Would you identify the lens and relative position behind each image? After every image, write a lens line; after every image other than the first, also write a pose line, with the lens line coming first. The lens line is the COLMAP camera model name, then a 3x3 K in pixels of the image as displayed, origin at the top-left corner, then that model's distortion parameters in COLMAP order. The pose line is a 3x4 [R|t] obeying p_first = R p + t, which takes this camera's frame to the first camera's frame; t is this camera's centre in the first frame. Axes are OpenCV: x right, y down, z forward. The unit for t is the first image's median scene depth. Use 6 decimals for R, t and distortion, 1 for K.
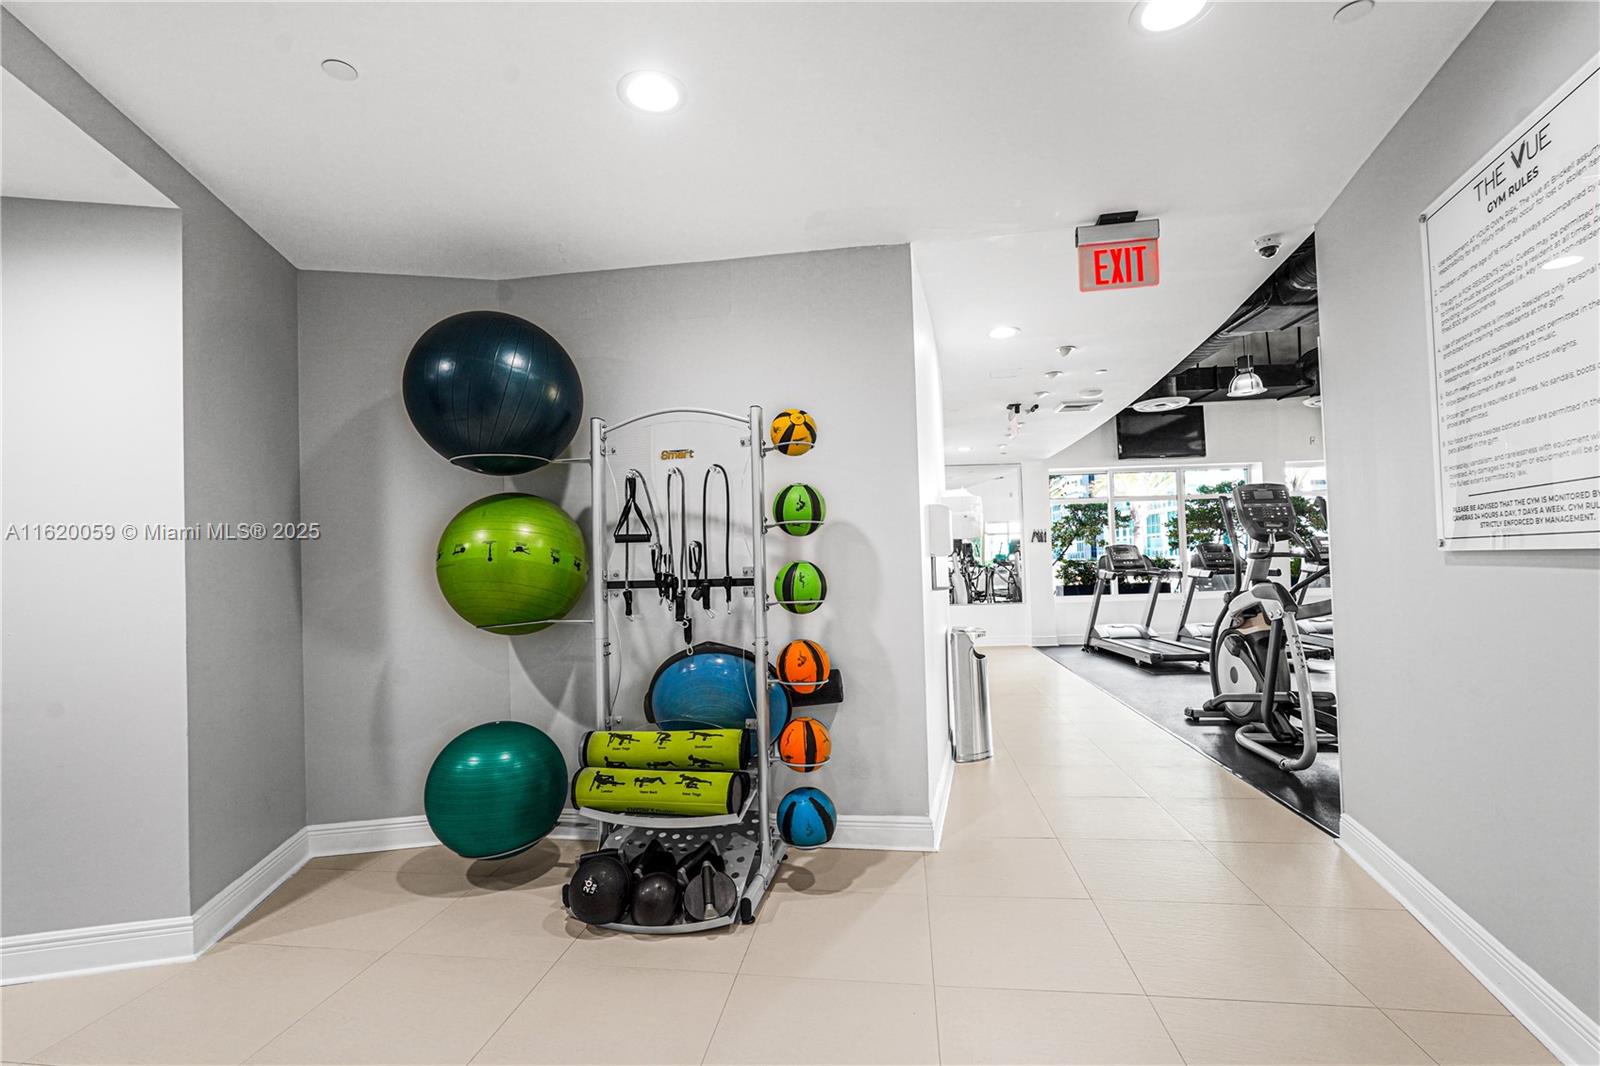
lens RADIAL K [[712.9, 0, 797.2], [0, 712.9, 539.4], [0, 0, 1]] dist [-0.017981, 0.009638]
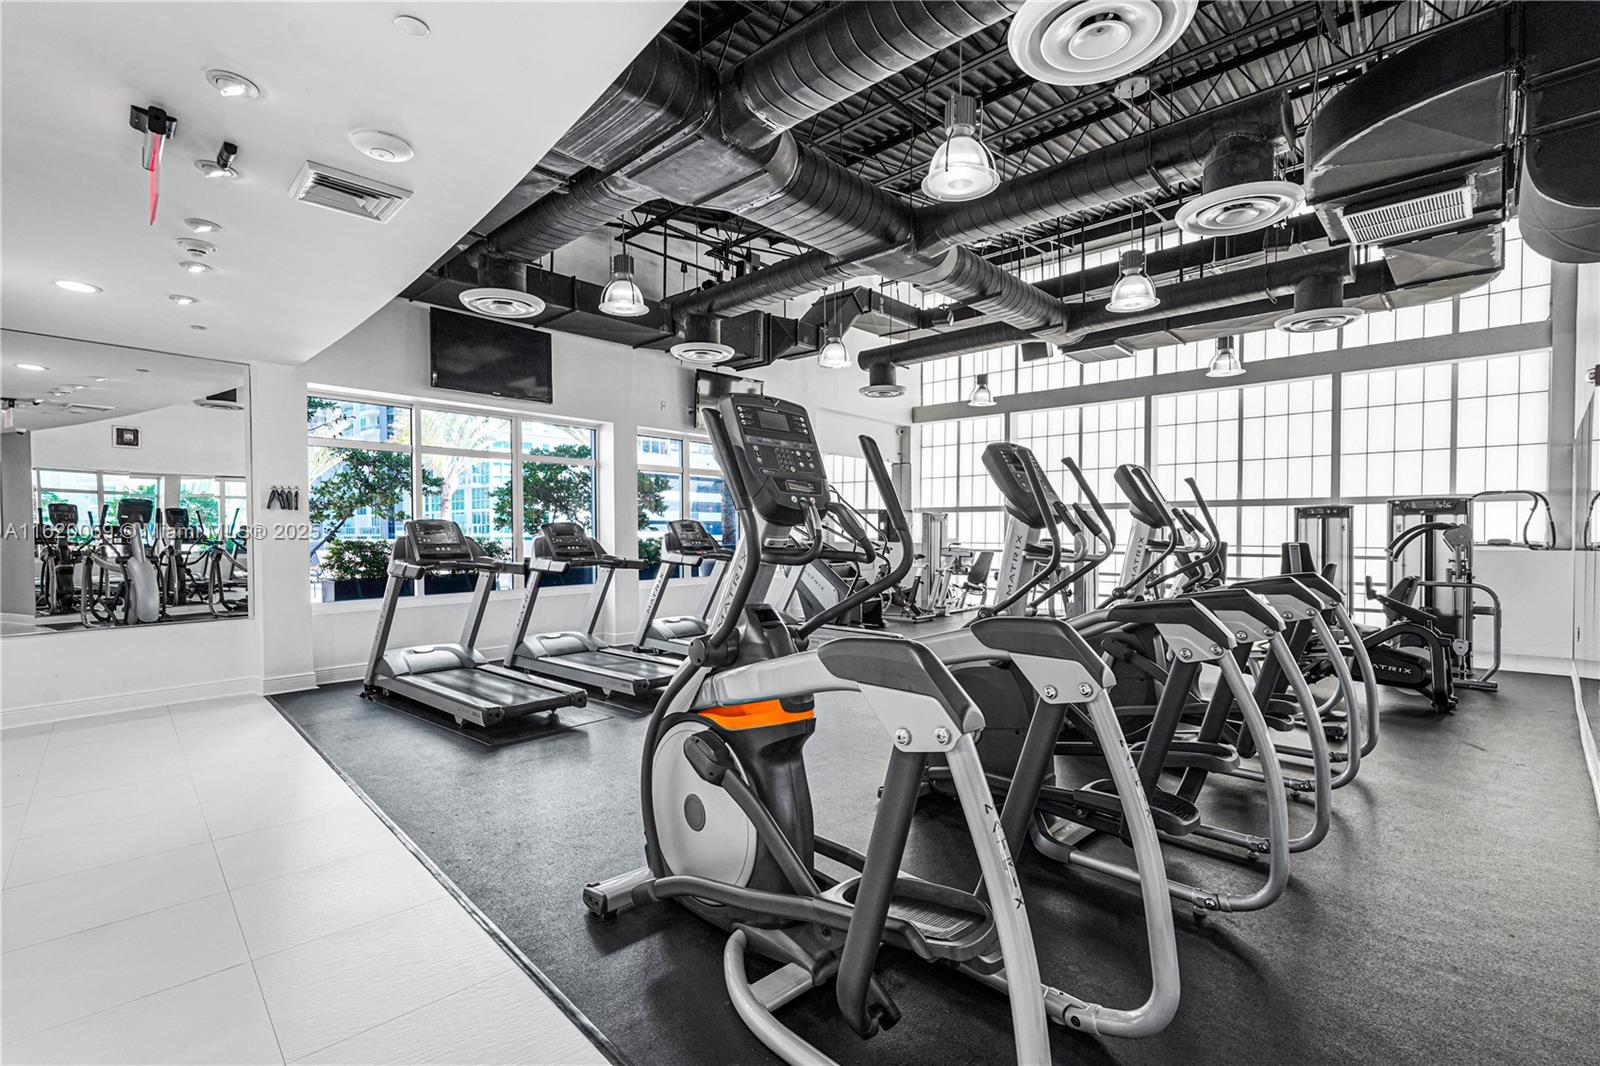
lens RADIAL K [[712.9, 0, 797.2], [0, 712.9, 539.4], [0, 0, 1]] dist [-0.017981, 0.009638]
pose [[0.610484, 0.015847, 0.791870, 0.145145], [-0.041828, 0.999050, 0.012254, 0.003410], [-0.790924, -0.040603, 0.610566, 0.335869]]
